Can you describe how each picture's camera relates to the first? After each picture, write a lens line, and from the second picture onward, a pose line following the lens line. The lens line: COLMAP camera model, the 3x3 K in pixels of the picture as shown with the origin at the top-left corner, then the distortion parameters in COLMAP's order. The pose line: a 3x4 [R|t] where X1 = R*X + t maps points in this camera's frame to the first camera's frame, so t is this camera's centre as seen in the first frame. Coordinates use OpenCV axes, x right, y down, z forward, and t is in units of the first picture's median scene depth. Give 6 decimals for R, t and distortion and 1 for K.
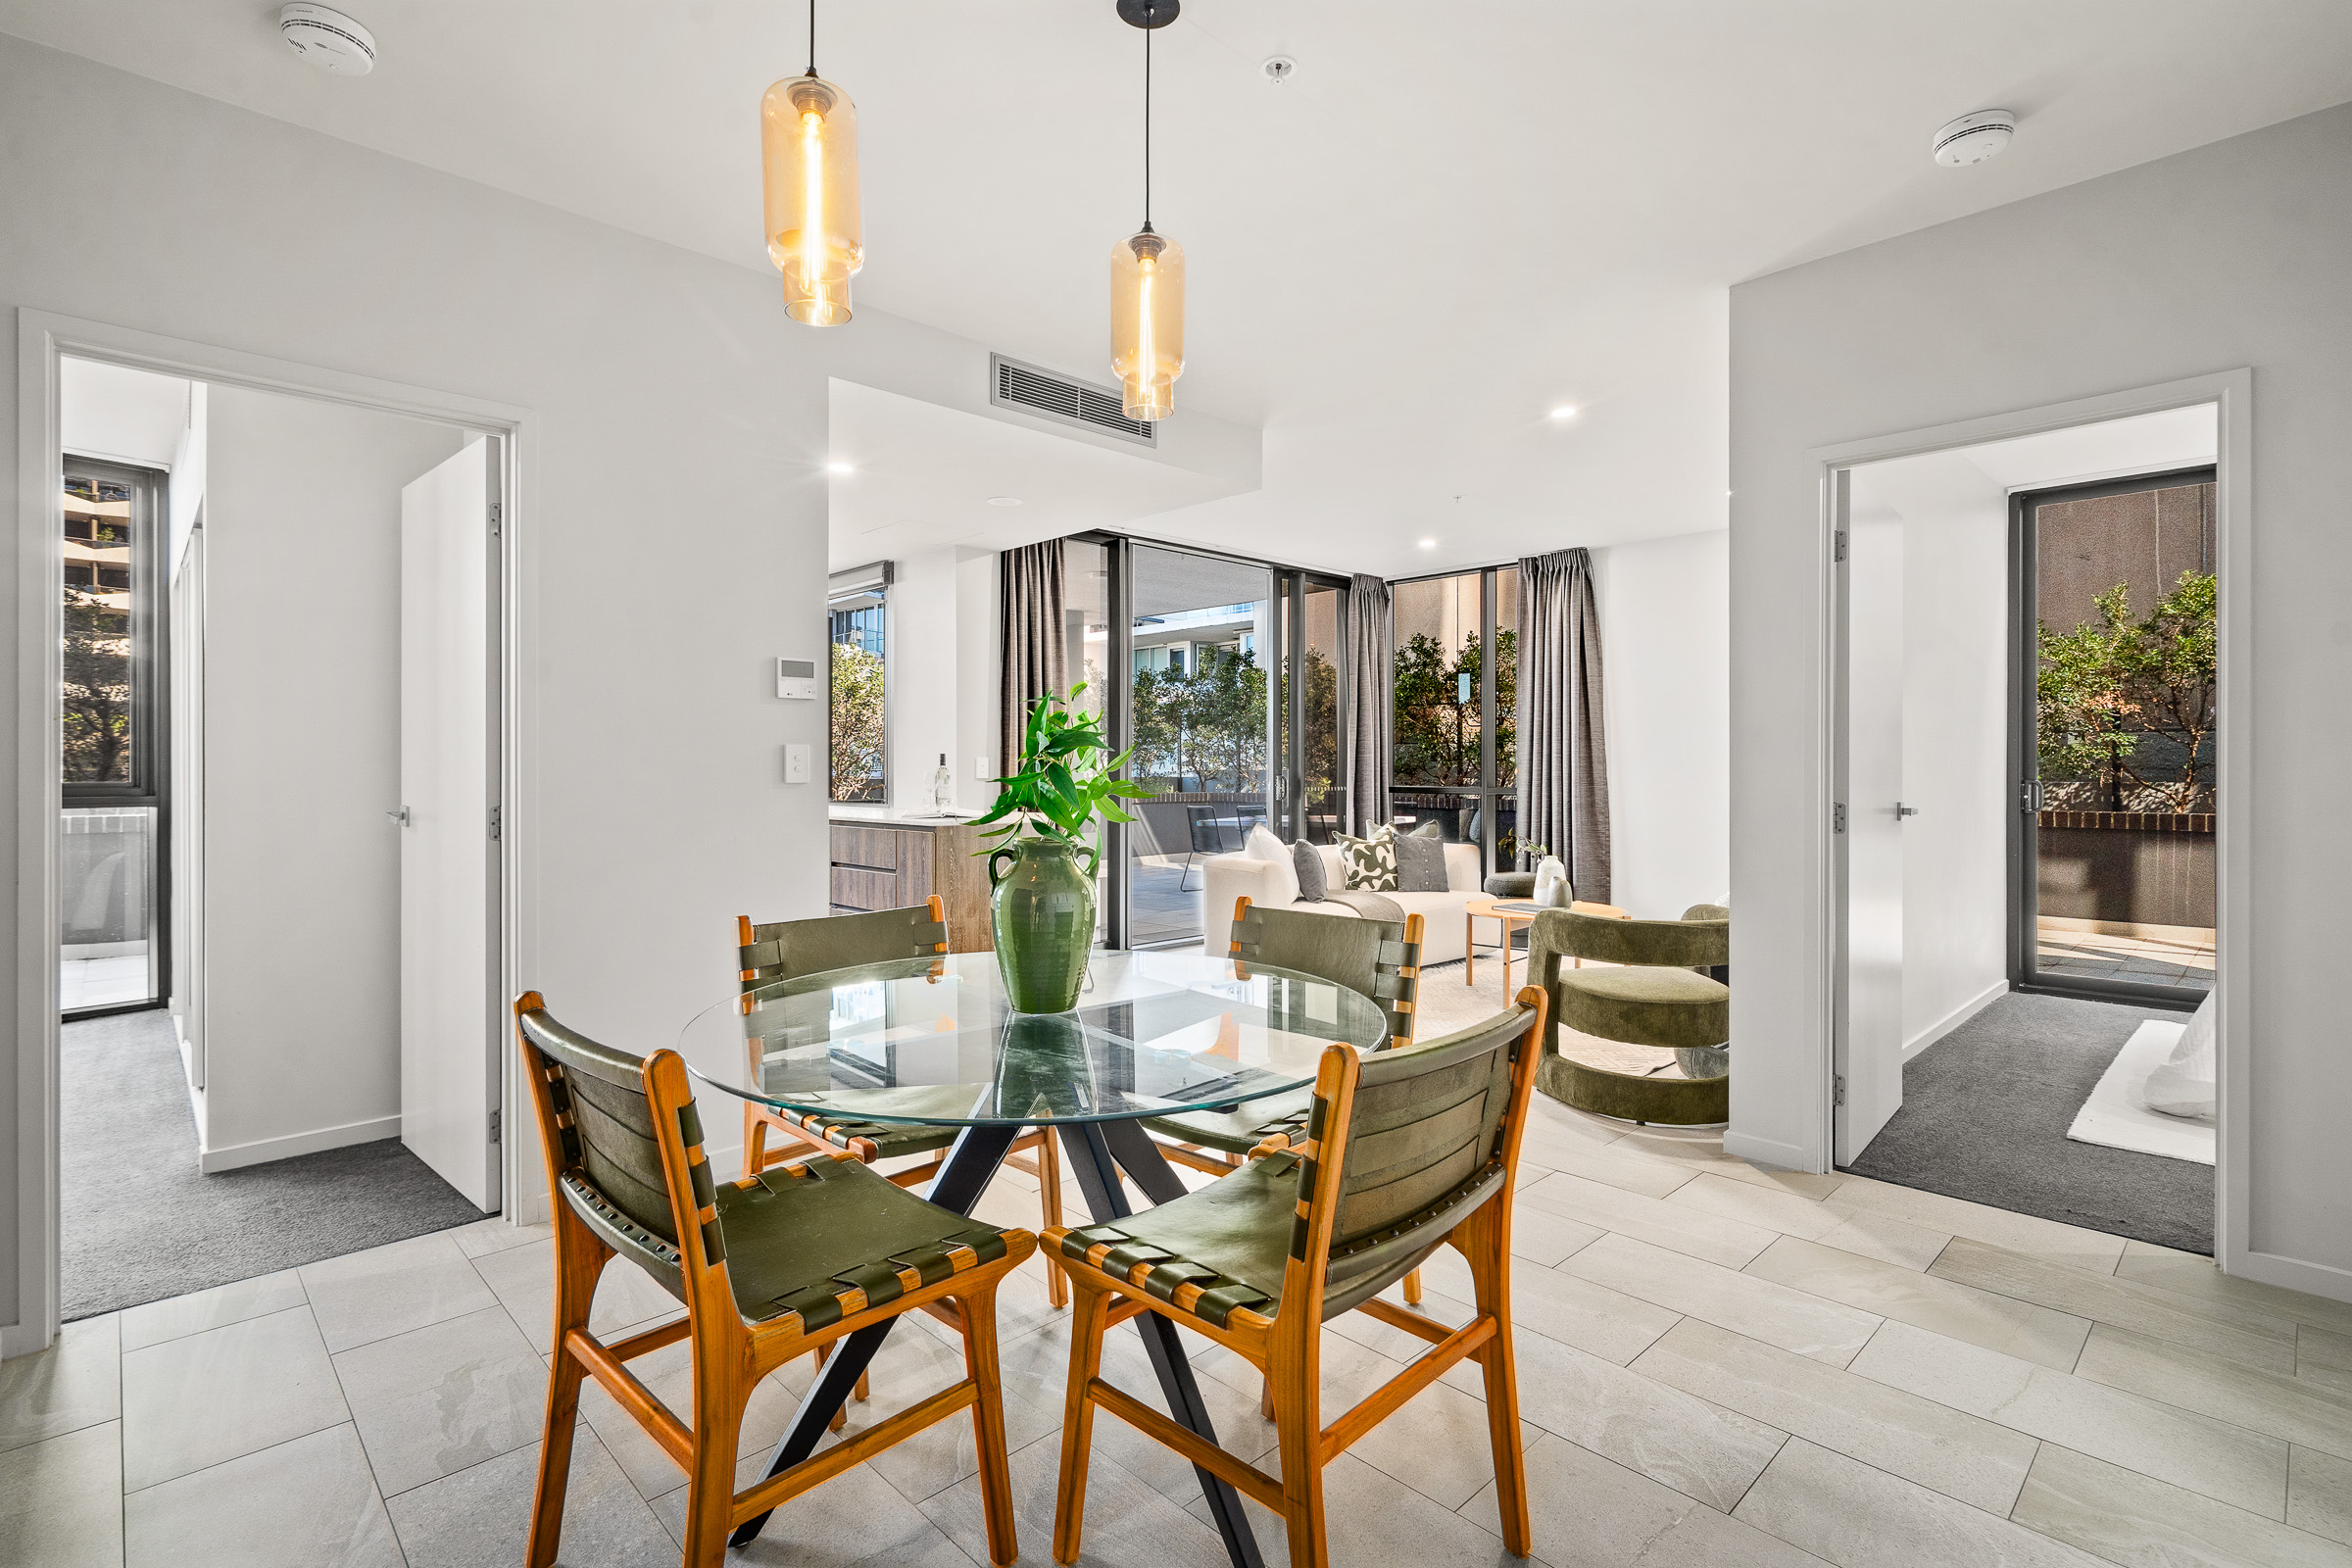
lens RADIAL K [[1057.8, 0, 1190.1], [0, 1057.8, 781.3], [0, 0, 1]] dist [-0.000238, 0.000999]
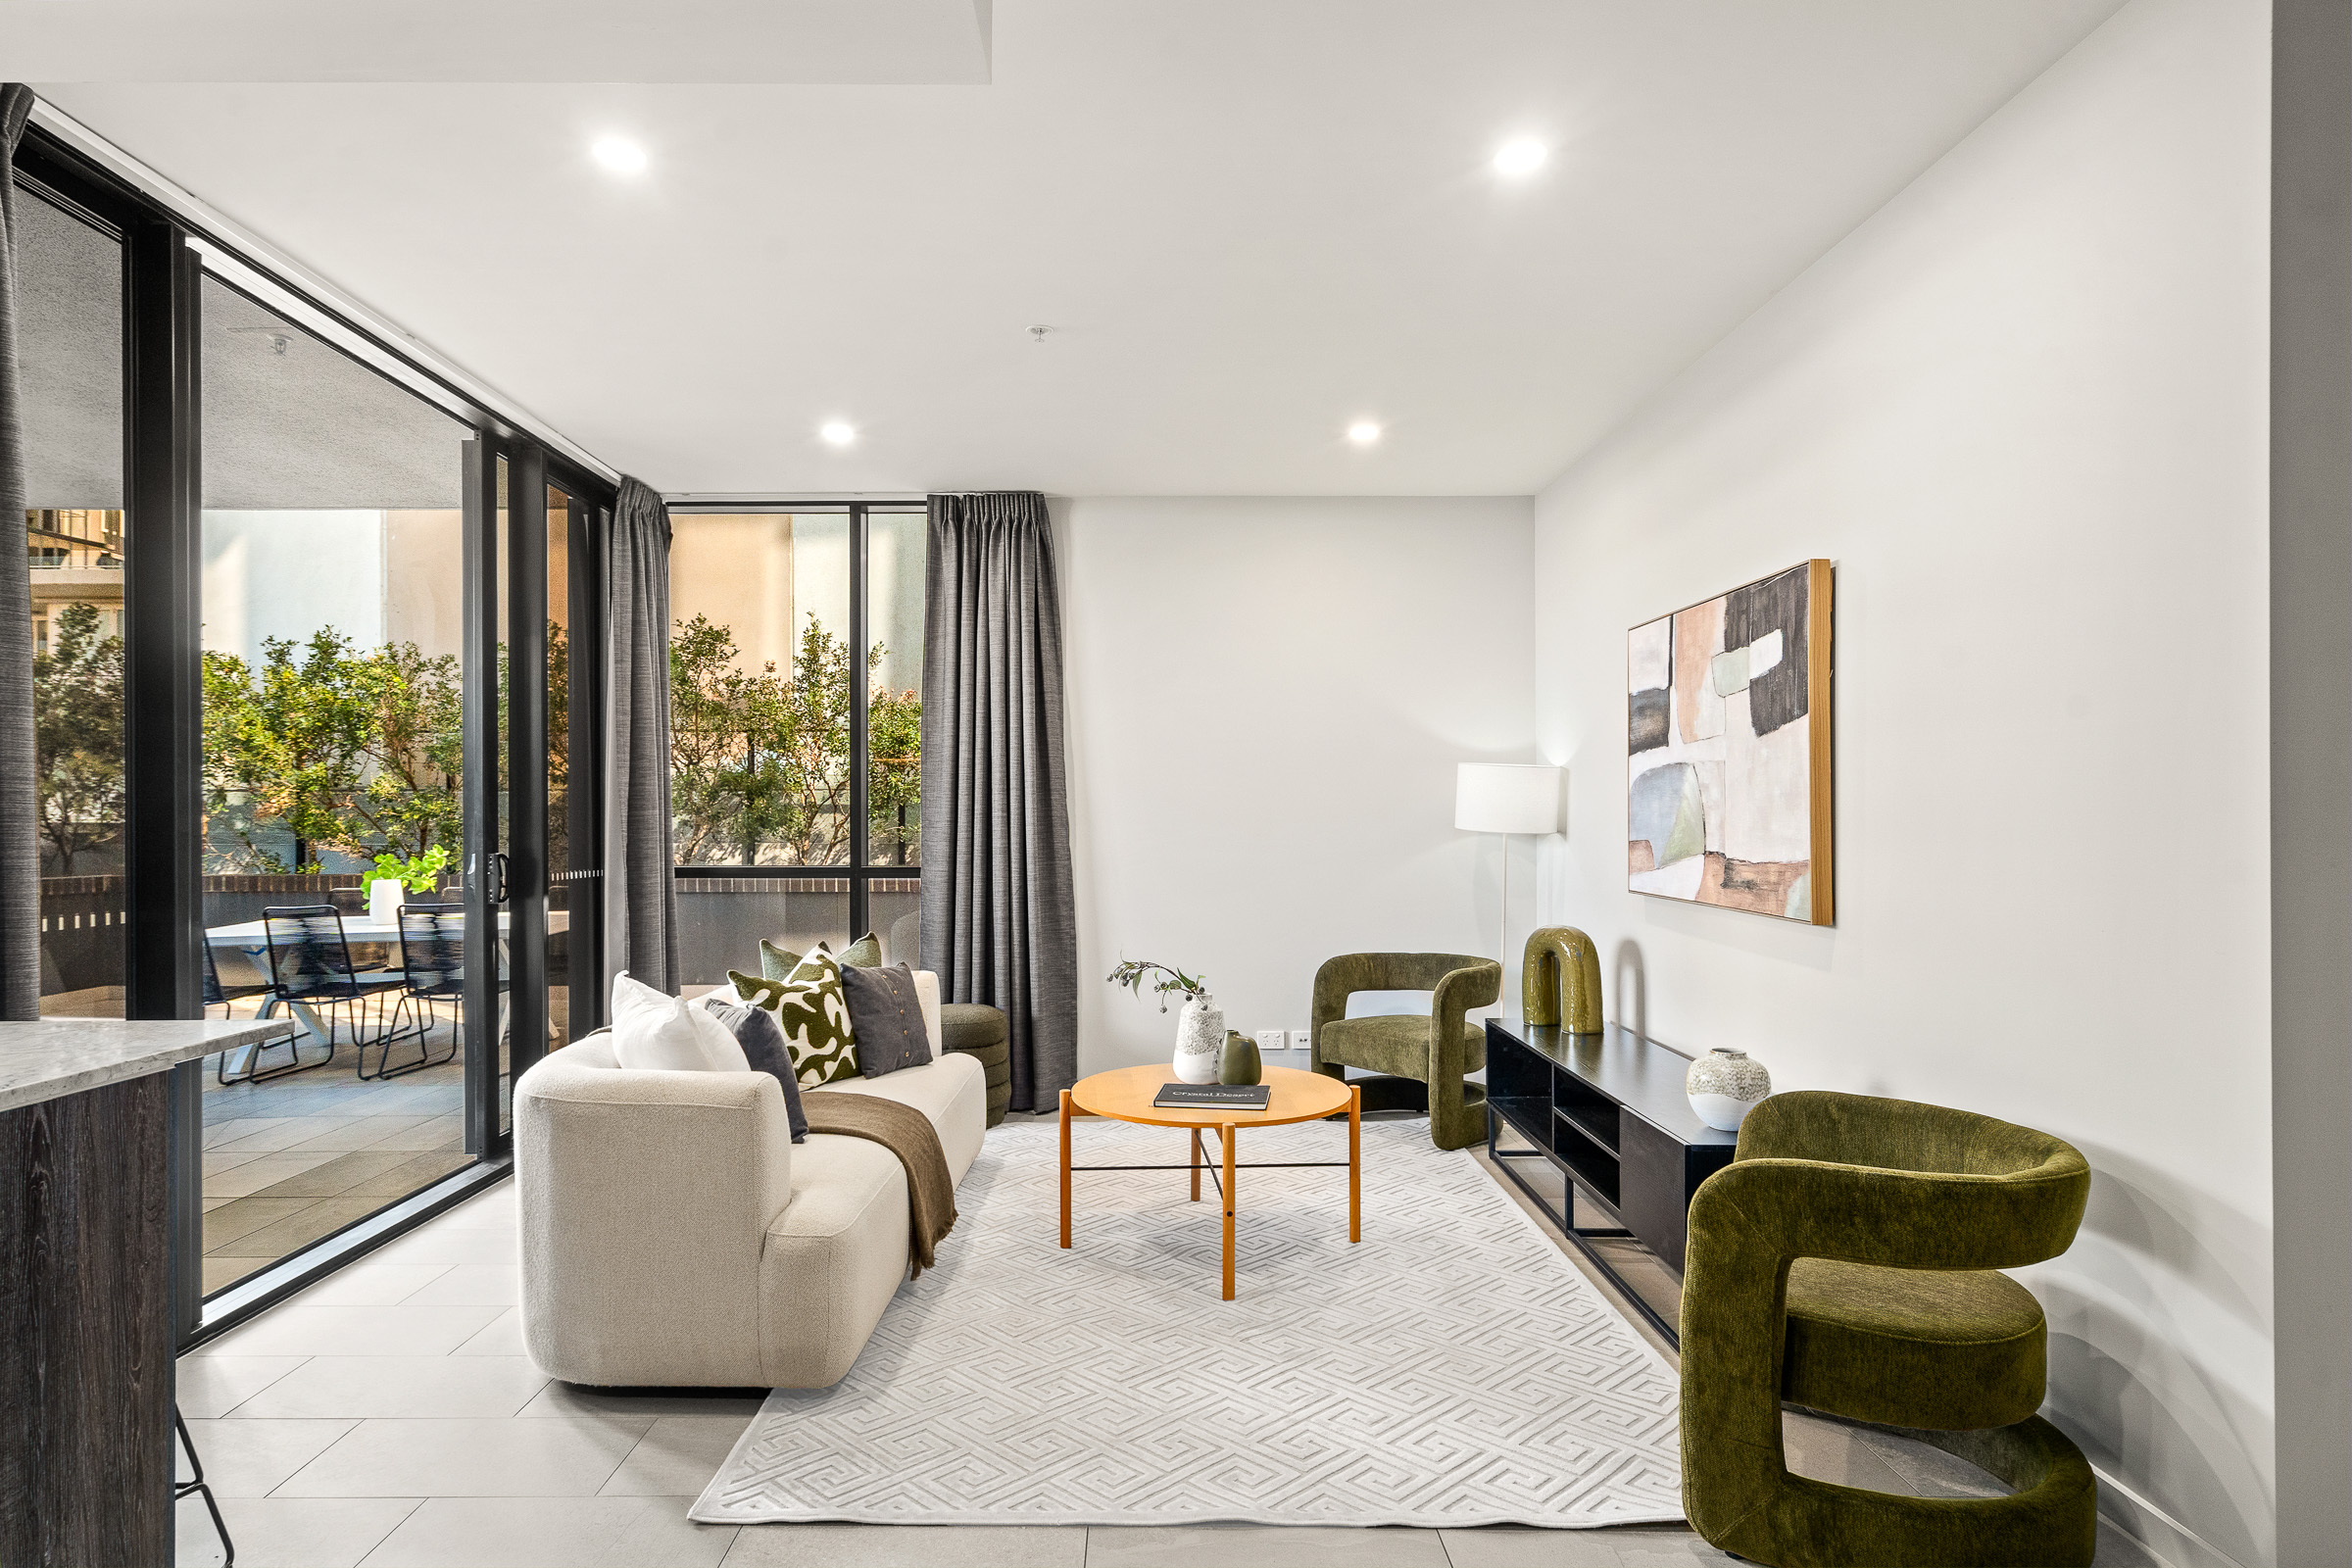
lens RADIAL K [[1251.3, 0, 1115.4], [0, 1251.3, 823.0], [0, 0, 1]] dist [-0.016540, 0.003464]
pose [[0.735297, 0.001110, 0.677744, -0.118505], [0.004372, 0.999970, -0.006380, -0.015024], [-0.677731, 0.007654, 0.735270, 0.436649]]
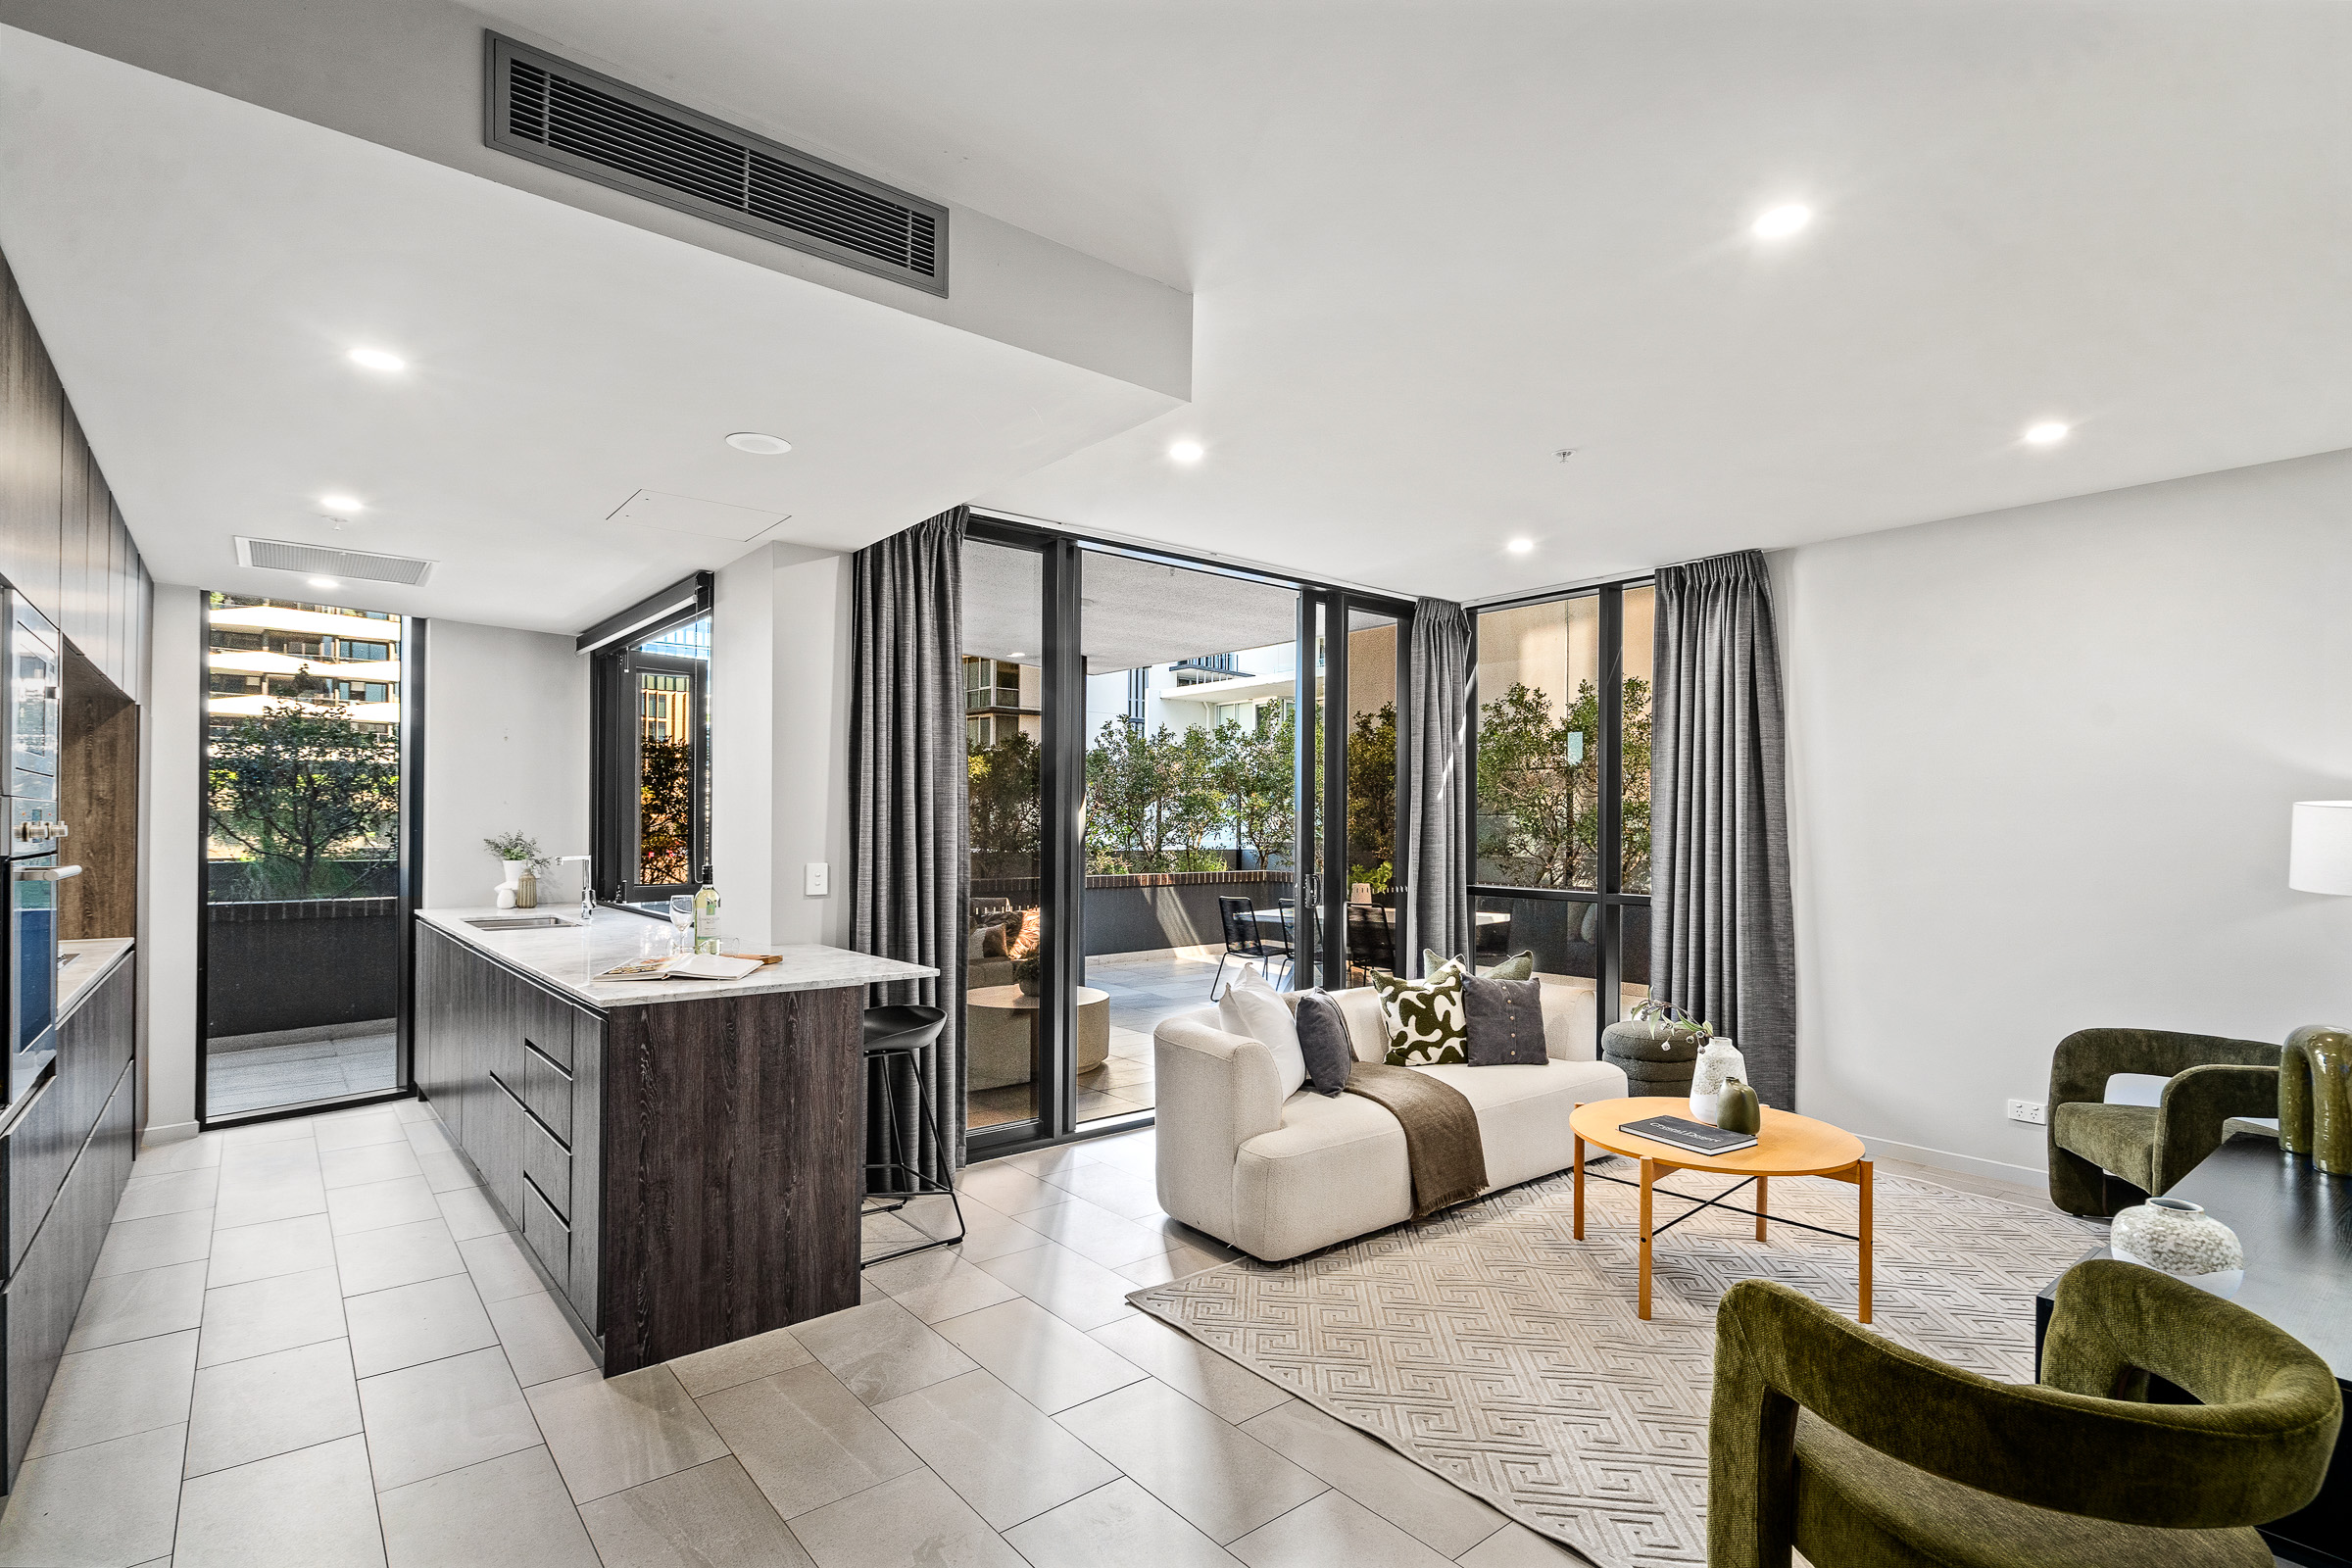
lens RADIAL K [[1057.8, 0, 1178.5], [0, 1057.8, 827.6], [0, 0, 1]] dist [-0.000238, 0.000999]
pose [[0.994419, 0.008382, -0.105167, 0.079978], [-0.009409, 0.999913, -0.009270, -0.033698], [0.105080, 0.010208, 0.994411, 0.303974]]
